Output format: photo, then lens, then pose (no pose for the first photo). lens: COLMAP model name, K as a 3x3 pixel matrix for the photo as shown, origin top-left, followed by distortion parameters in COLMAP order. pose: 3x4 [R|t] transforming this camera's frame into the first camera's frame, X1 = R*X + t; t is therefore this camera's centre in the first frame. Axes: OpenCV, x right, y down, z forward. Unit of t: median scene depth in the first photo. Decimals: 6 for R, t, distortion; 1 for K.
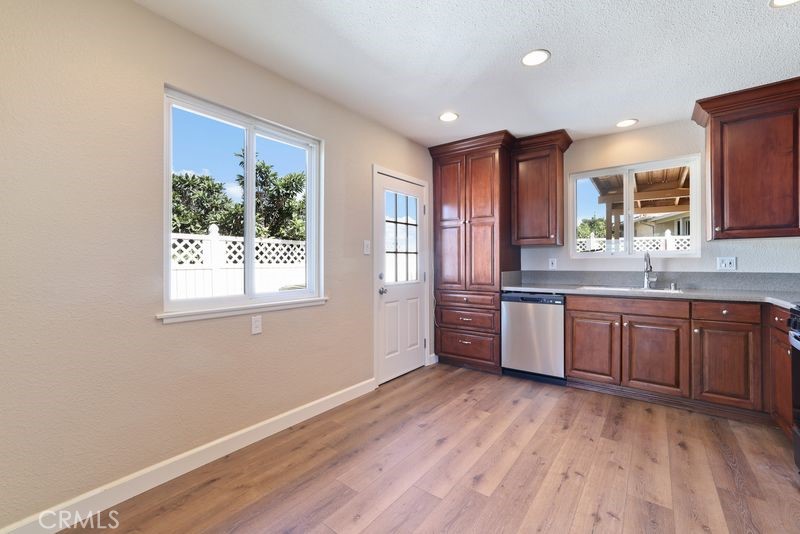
lens RADIAL K [[339.9, 0, 401.1], [0, 339.9, 259.0], [0, 0, 1]] dist [-0.010664, 0.006541]
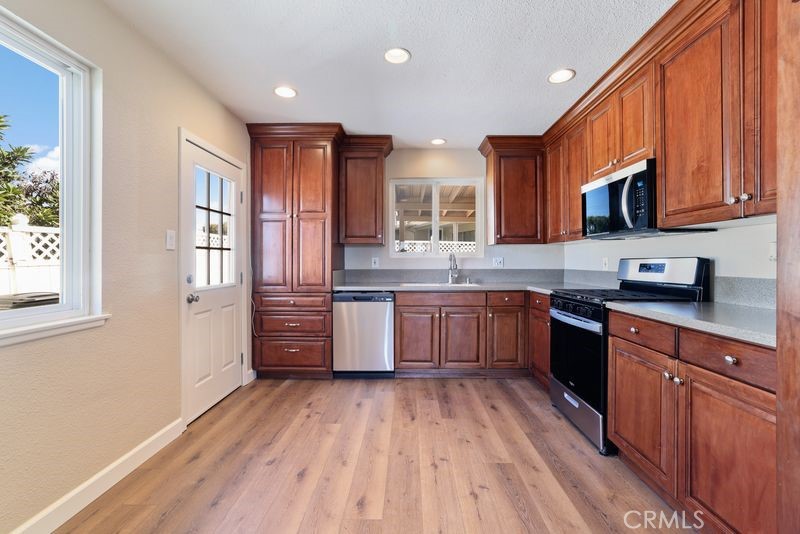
lens RADIAL K [[339.9, 0, 398.6], [0, 339.9, 259.9], [0, 0, 1]] dist [-0.010664, 0.006541]
pose [[0.807326, 0.005754, 0.590077, -0.149395], [-0.008114, 0.999966, 0.001349, 0.004212], [-0.590049, -0.005877, 0.807346, 0.151932]]
